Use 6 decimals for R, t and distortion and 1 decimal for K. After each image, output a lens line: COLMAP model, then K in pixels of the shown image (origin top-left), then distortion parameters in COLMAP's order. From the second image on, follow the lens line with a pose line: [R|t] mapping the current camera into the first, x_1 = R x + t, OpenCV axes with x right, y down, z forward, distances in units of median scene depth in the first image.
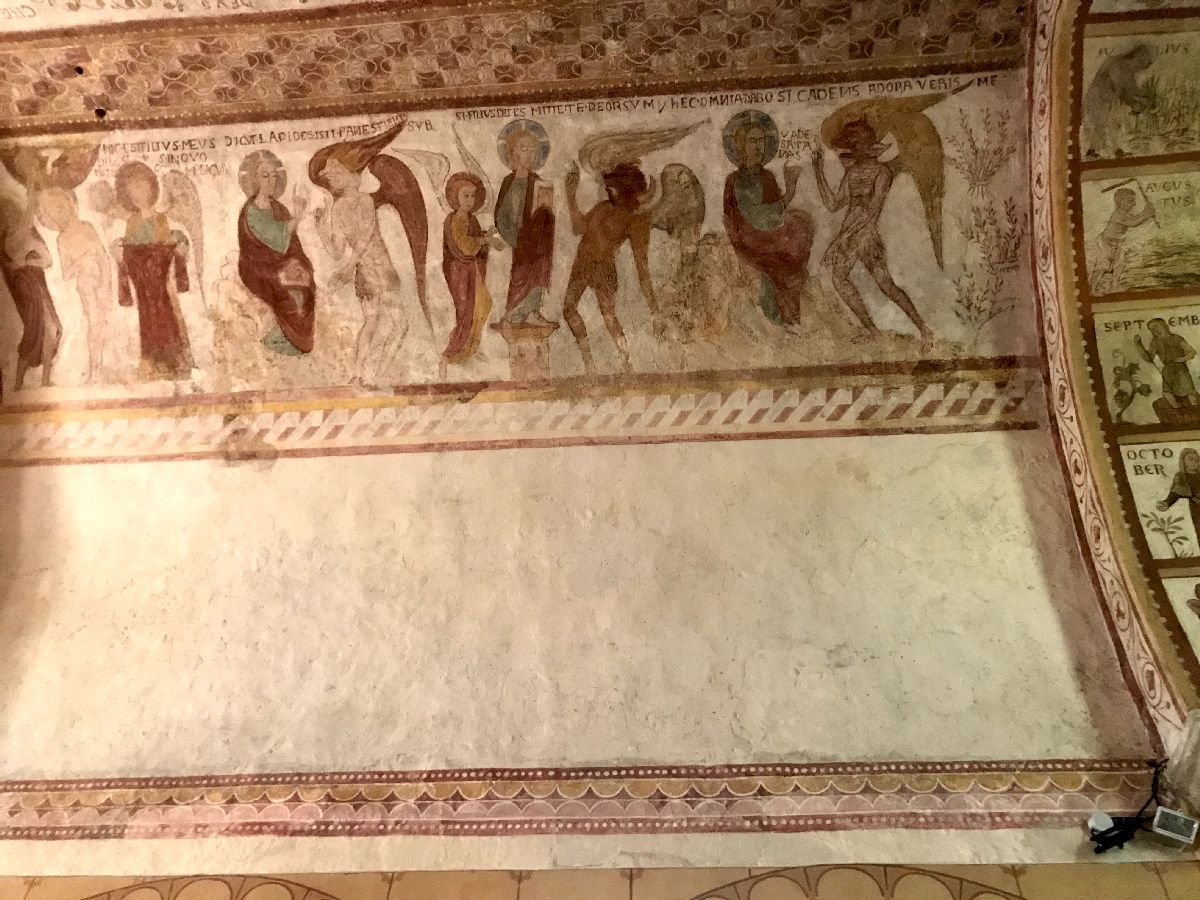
lens RADIAL K [[993.6, 0, 584.8], [0, 993.6, 430.5], [0, 0, 1]] dist [0.029756, -0.003812]
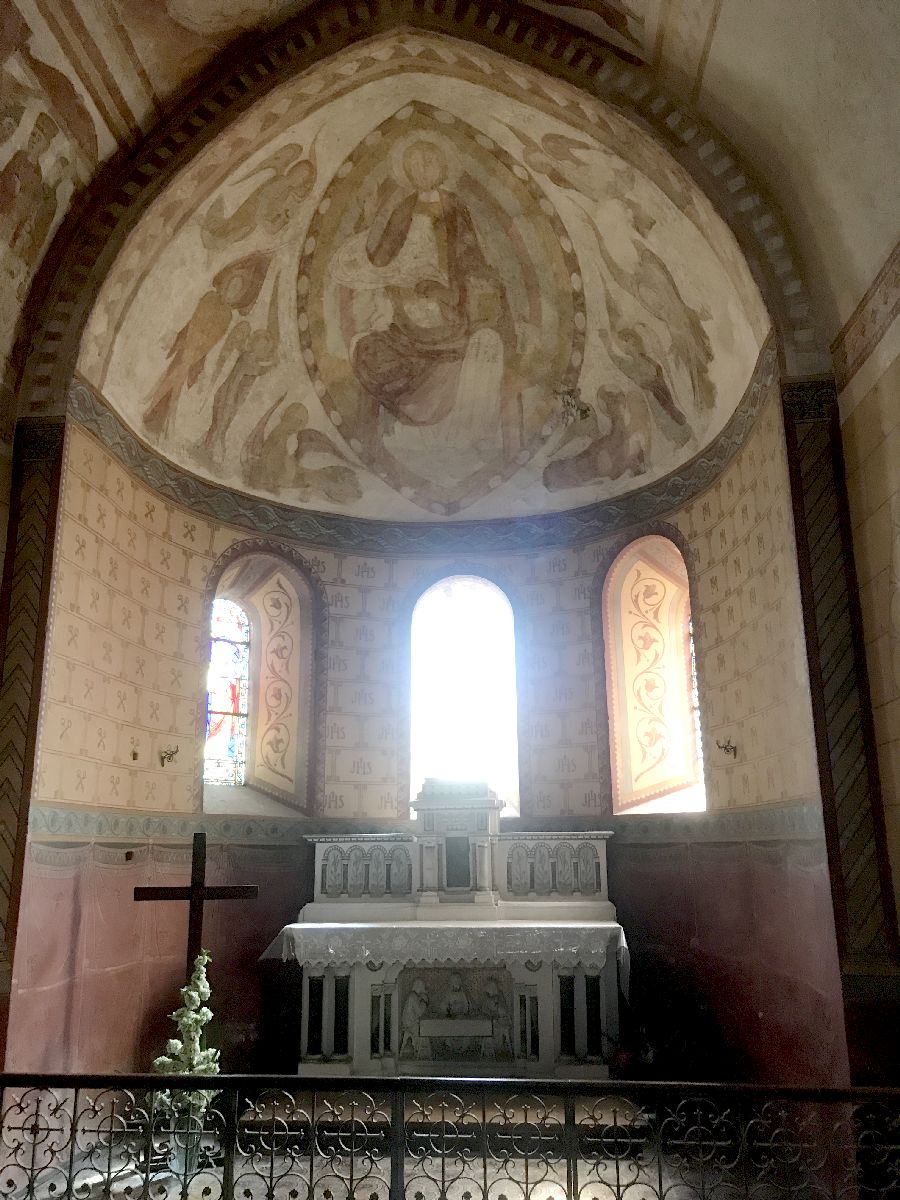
lens RADIAL K [[993.6, 0, 458.9], [0, 993.6, 591.8], [0, 0, 1]] dist [0.029756, -0.003812]
pose [[0.039439, -0.289687, -0.956308, 0.276624], [0.797118, 0.586227, -0.144708, 0.315934], [0.602534, -0.756584, 0.254035, 0.221626]]
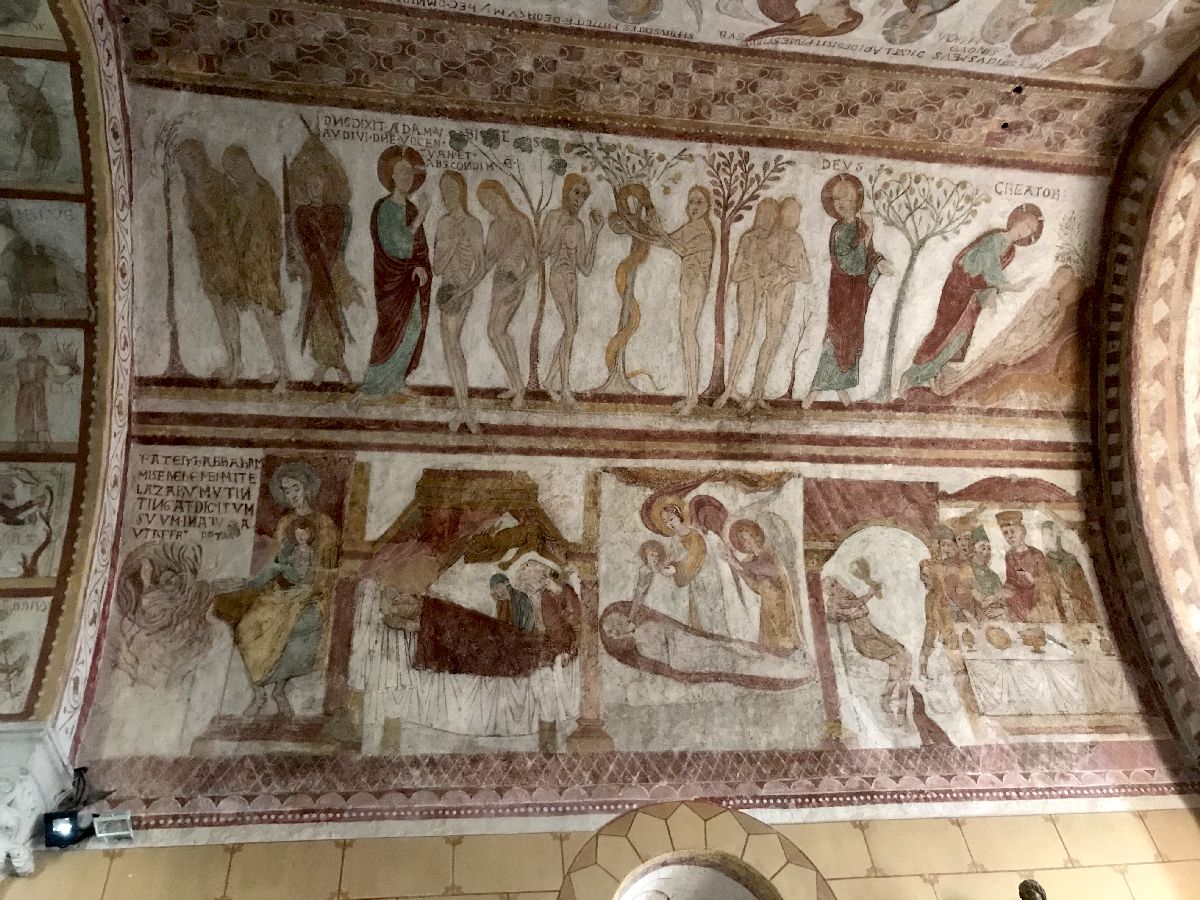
lens RADIAL K [[993.6, 0, 589.5], [0, 993.6, 435.9], [0, 0, 1]] dist [0.029756, -0.003812]
pose [[-0.972462, -0.135934, -0.189312, 0.108230], [0.207927, -0.139104, -0.968203, 0.587918], [0.105277, -0.980904, 0.163538, 0.452758]]
